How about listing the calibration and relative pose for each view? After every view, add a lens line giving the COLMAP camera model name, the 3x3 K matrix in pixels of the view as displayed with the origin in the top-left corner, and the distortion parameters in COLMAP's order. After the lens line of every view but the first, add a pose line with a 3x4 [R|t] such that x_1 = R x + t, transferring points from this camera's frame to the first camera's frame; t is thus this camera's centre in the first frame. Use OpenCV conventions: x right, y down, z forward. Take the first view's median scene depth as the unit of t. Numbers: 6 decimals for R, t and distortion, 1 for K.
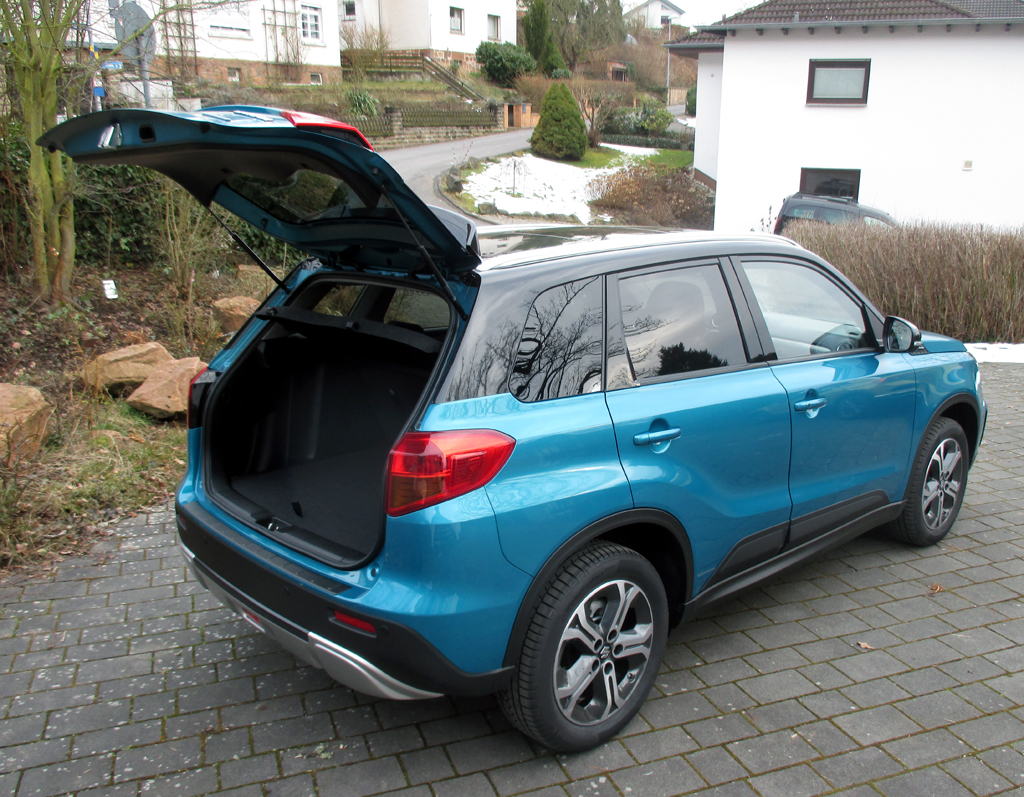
lens RADIAL K [[874.6, 0, 515.9], [0, 874.6, 398.5], [0, 0, 1]] dist [-0.043679, 0.006198]
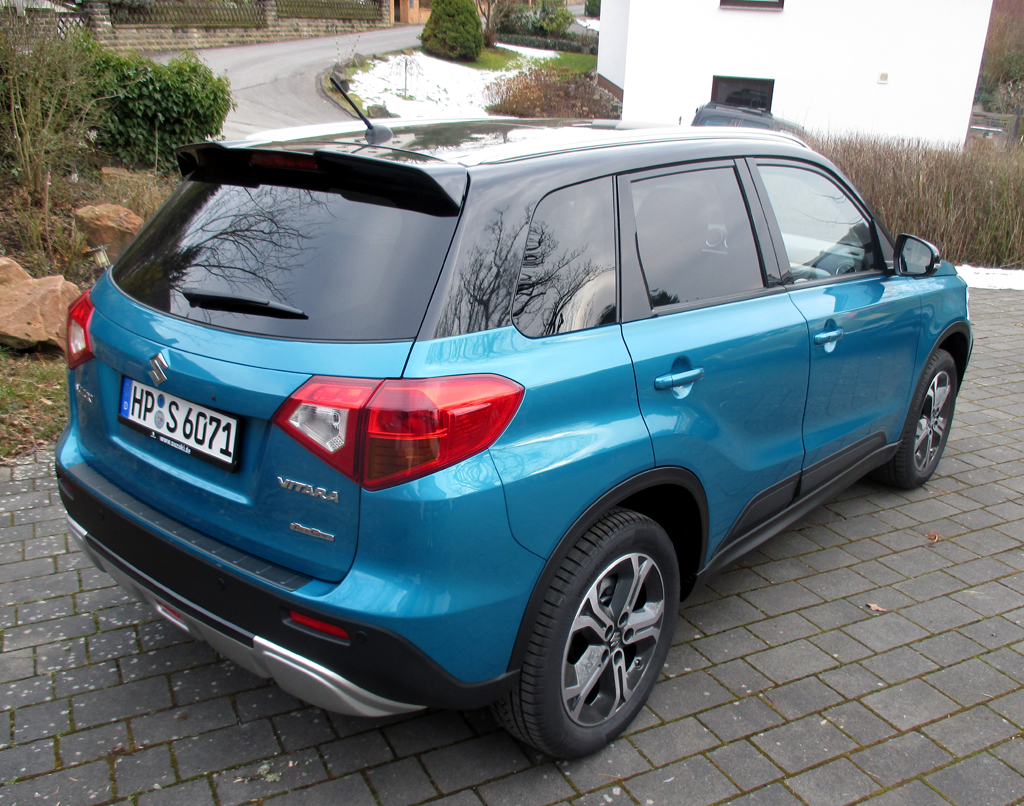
lens RADIAL K [[918.0, 0, 516.0], [0, 918.0, 408.5], [0, 0, 1]] dist [-0.044573, 0.017301]
pose [[0.992730, -0.011246, 0.119834, -0.058475], [-0.000291, 0.995398, 0.095824, -0.006660], [-0.120360, -0.095162, 0.988159, 0.108082]]
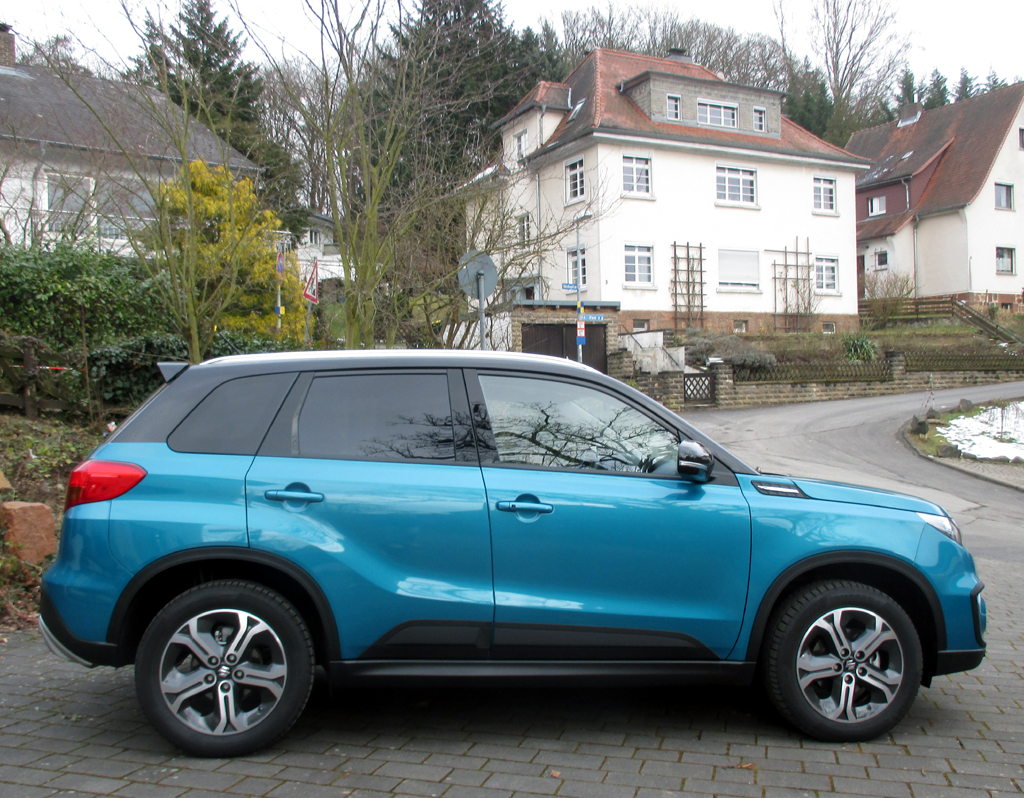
lens RADIAL K [[908.9, 0, 479.9], [0, 908.9, 421.4], [0, 0, 1]] dist [-0.048285, 0.010468]
pose [[0.830280, 0.007102, -0.557301, 0.676901], [-0.147736, 0.966955, -0.207778, 0.103956], [0.537410, 0.254847, 0.803893, 0.070749]]
